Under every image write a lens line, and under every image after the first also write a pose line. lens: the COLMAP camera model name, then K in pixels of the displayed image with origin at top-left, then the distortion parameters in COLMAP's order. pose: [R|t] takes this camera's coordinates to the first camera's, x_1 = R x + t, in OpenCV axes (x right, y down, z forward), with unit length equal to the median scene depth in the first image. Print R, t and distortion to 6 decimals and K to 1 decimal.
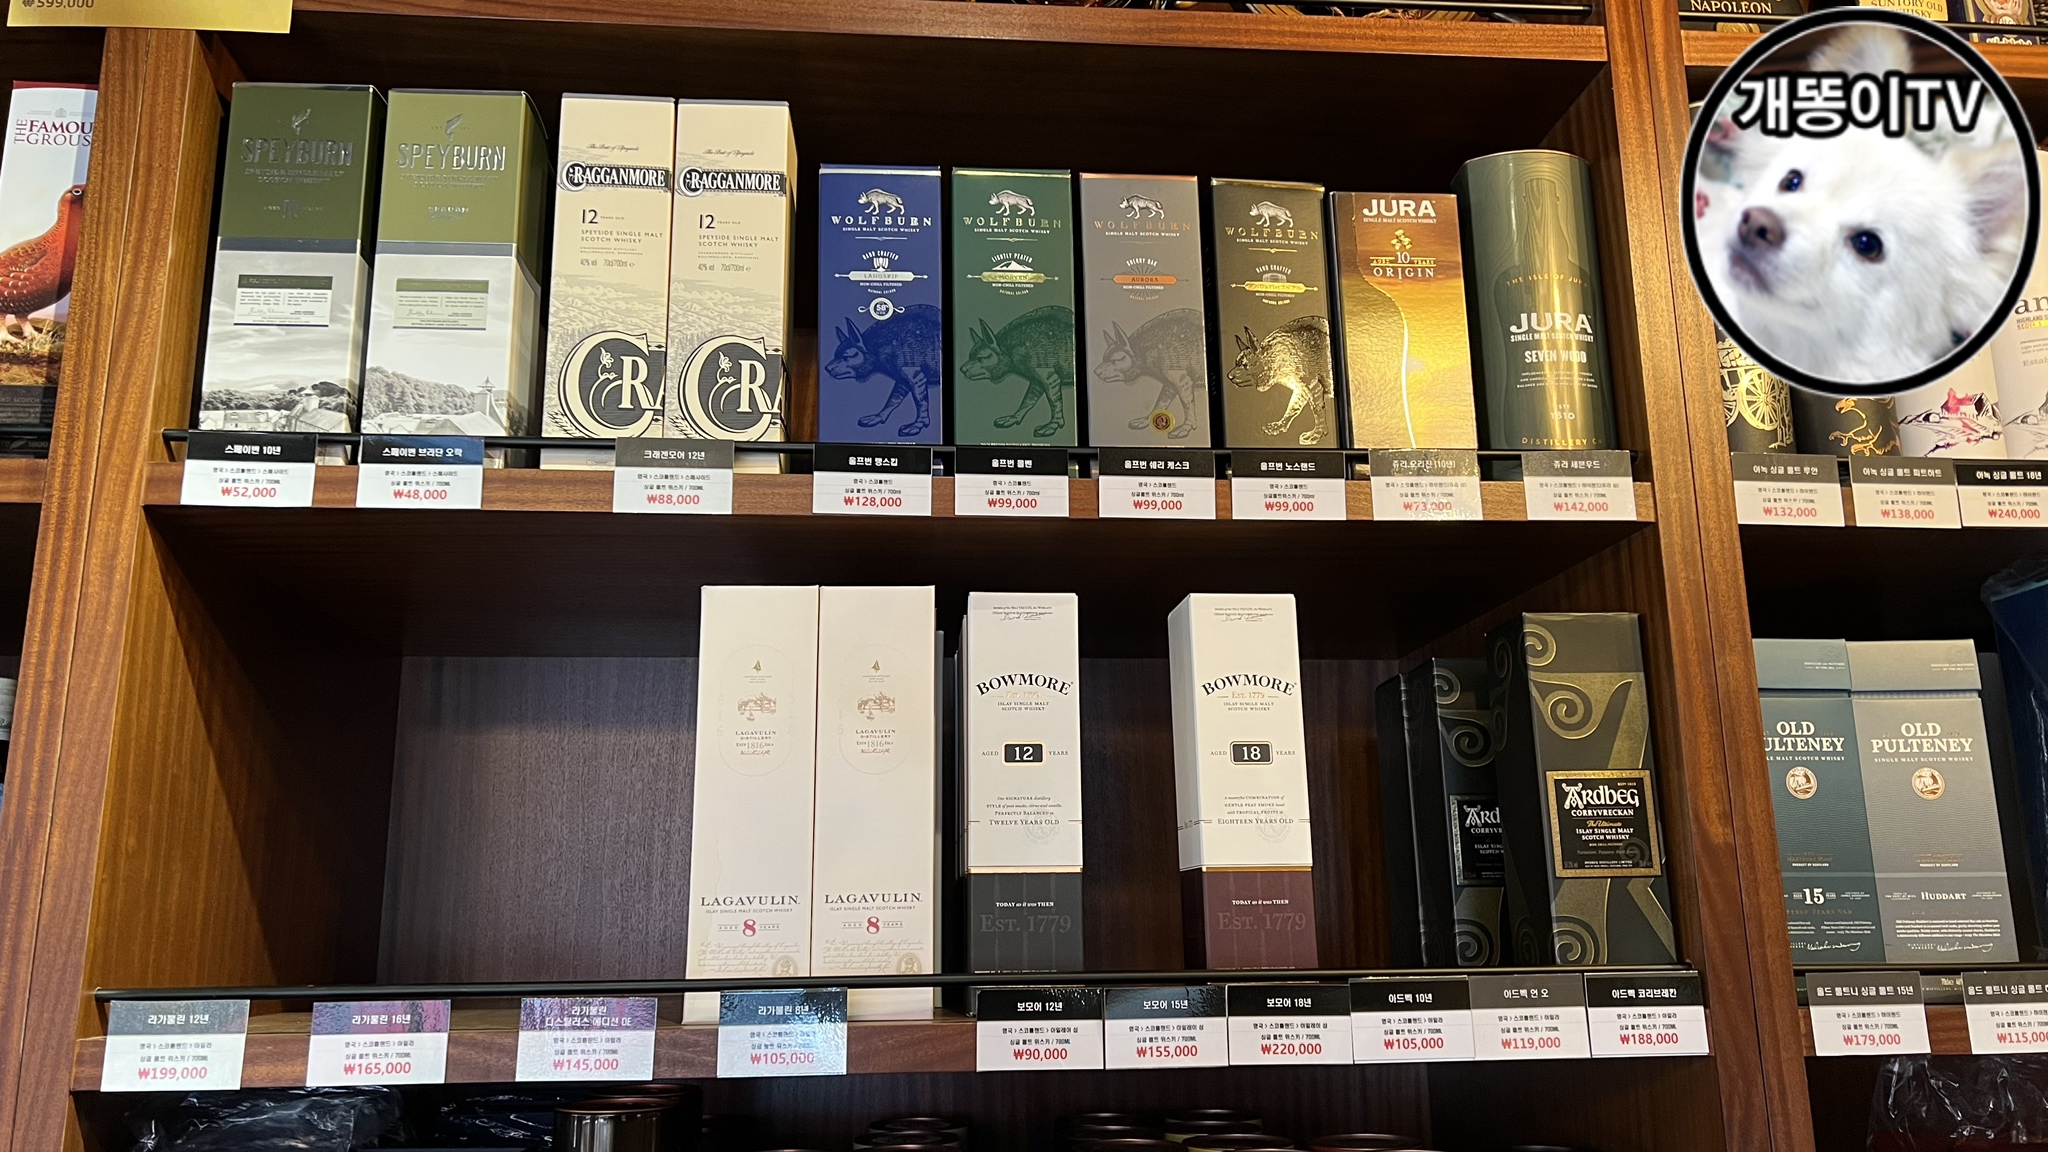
lens RADIAL K [[1511.9, 0, 1020.3], [0, 1511.9, 585.8], [0, 0, 1]] dist [-0.032270, 0.083585]
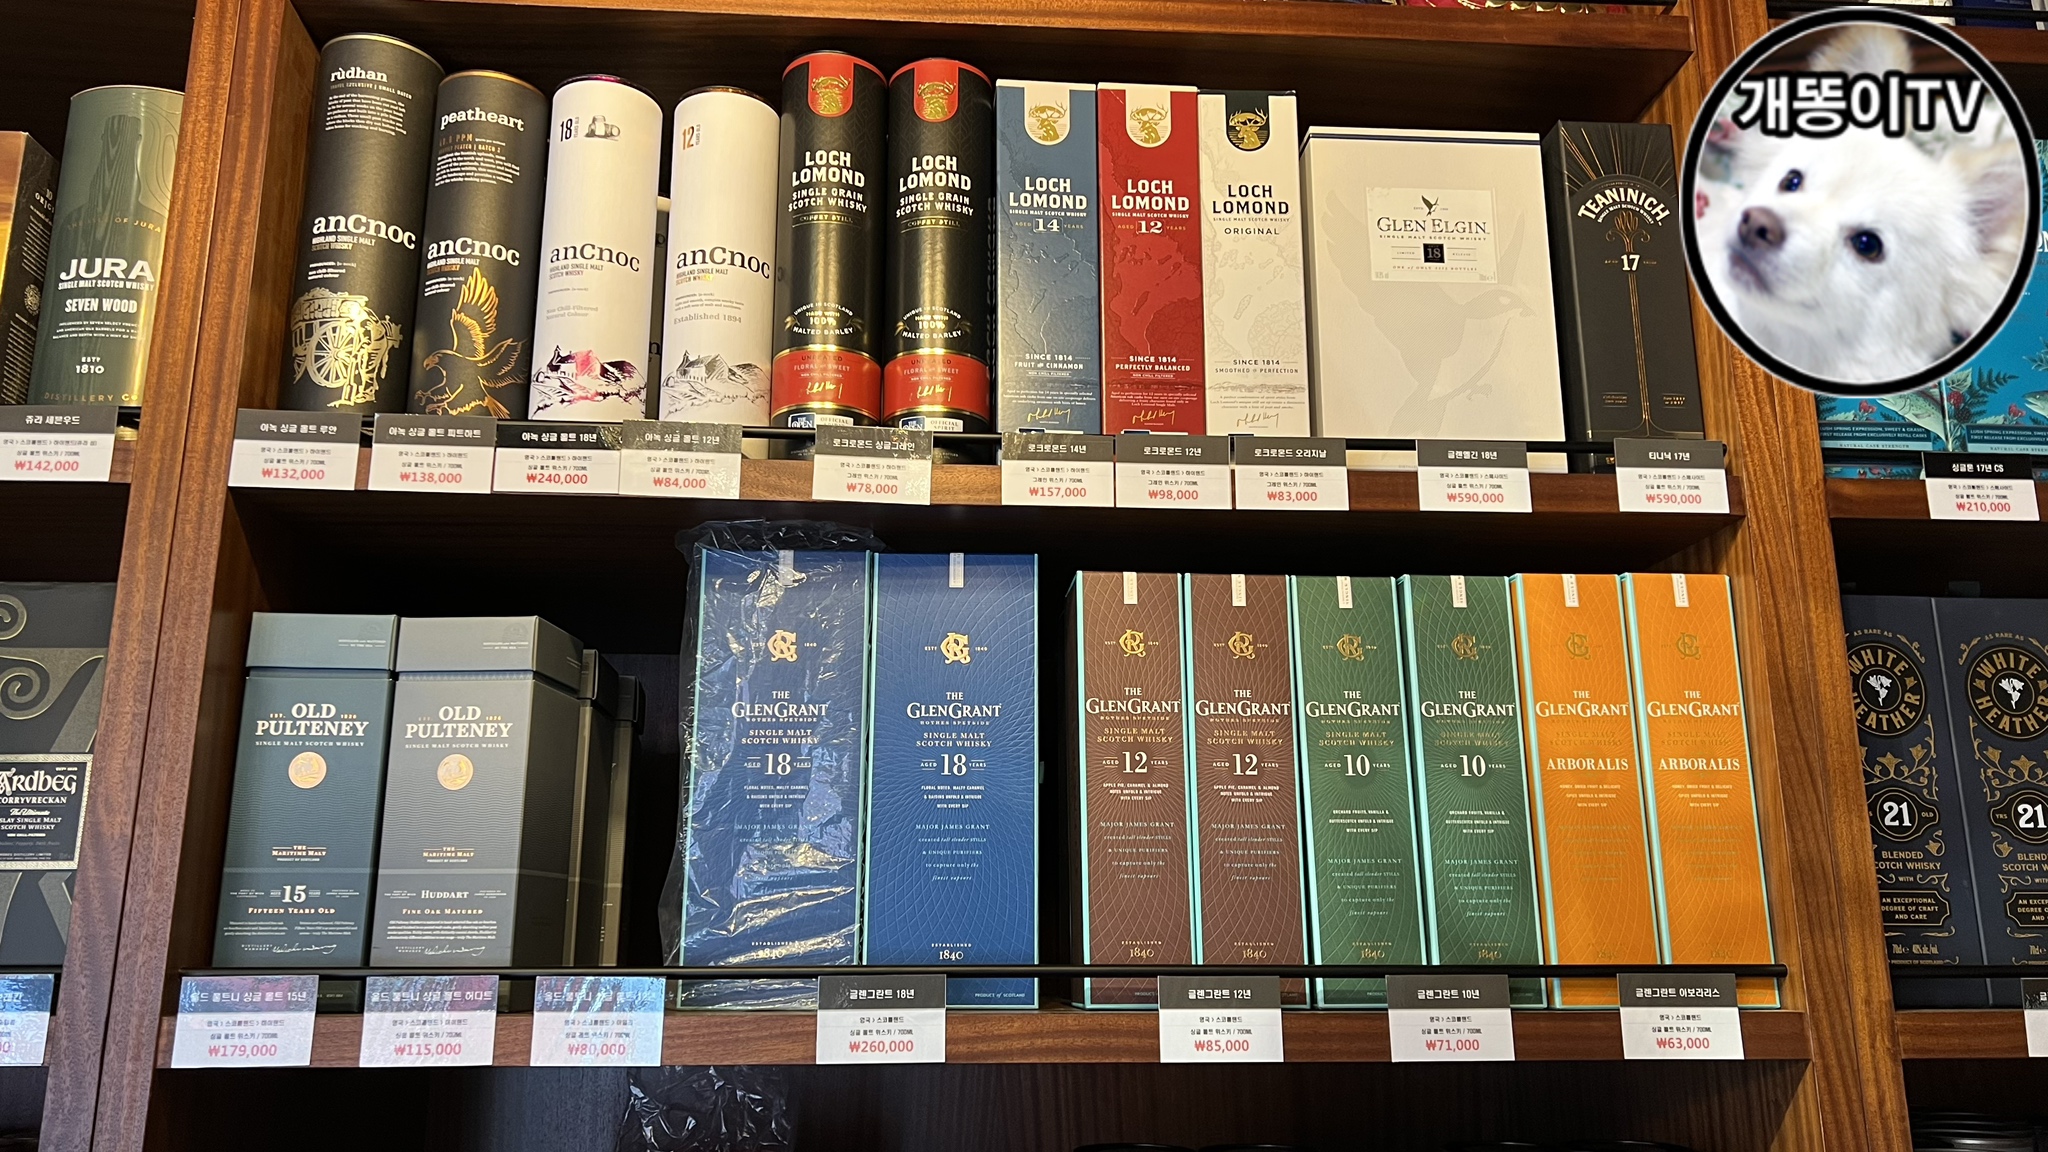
lens RADIAL K [[1512.0, 0, 1024.0], [0, 1512.0, 576.0], [0, 0, 1]] dist [0.015044, -0.002976]
pose [[0.999614, 0.009638, -0.026044, 0.975702], [-0.009583, 0.999952, 0.002203, 0.006562], [0.026064, -0.001952, 0.999658, 0.090658]]
